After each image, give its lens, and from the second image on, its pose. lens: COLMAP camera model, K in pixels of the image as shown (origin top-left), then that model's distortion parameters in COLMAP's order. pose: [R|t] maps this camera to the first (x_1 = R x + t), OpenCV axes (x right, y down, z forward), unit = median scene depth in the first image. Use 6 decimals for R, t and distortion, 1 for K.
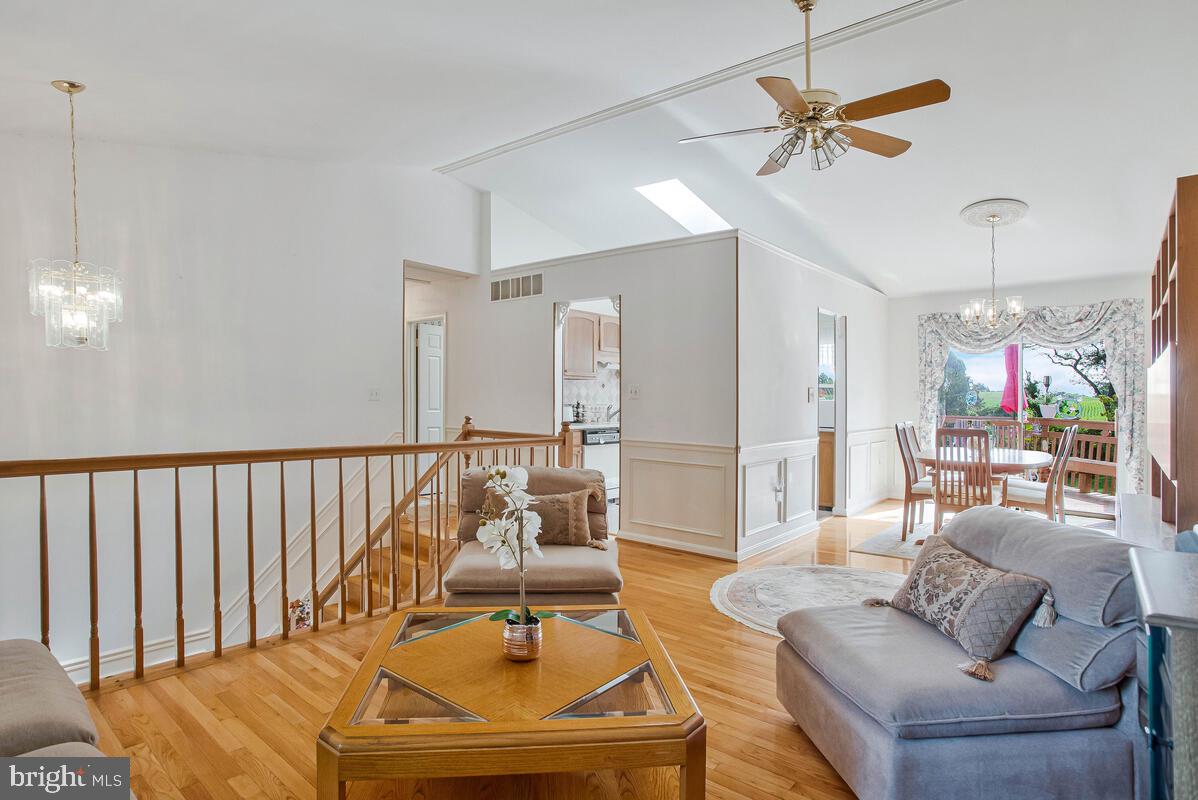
lens RADIAL K [[628.7, 0, 606.9], [0, 628.7, 391.7], [0, 0, 1]] dist [-0.040427, 0.008189]
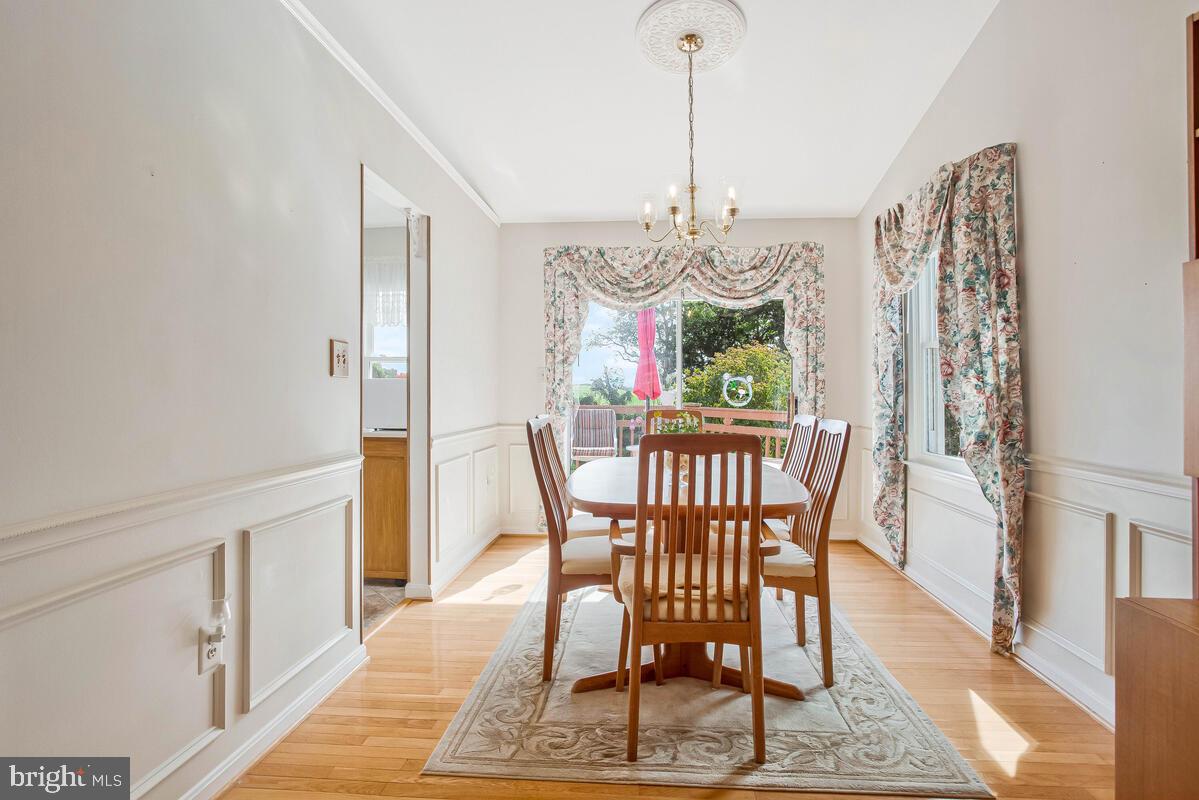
lens RADIAL K [[629.2, 0, 611.8], [0, 629.2, 390.5], [0, 0, 1]] dist [-0.040427, 0.008189]
pose [[0.813048, -0.001950, 0.582194, 0.208977], [-0.003540, 0.999959, 0.008293, 0.021137], [-0.582186, -0.008803, 0.813008, 0.503166]]
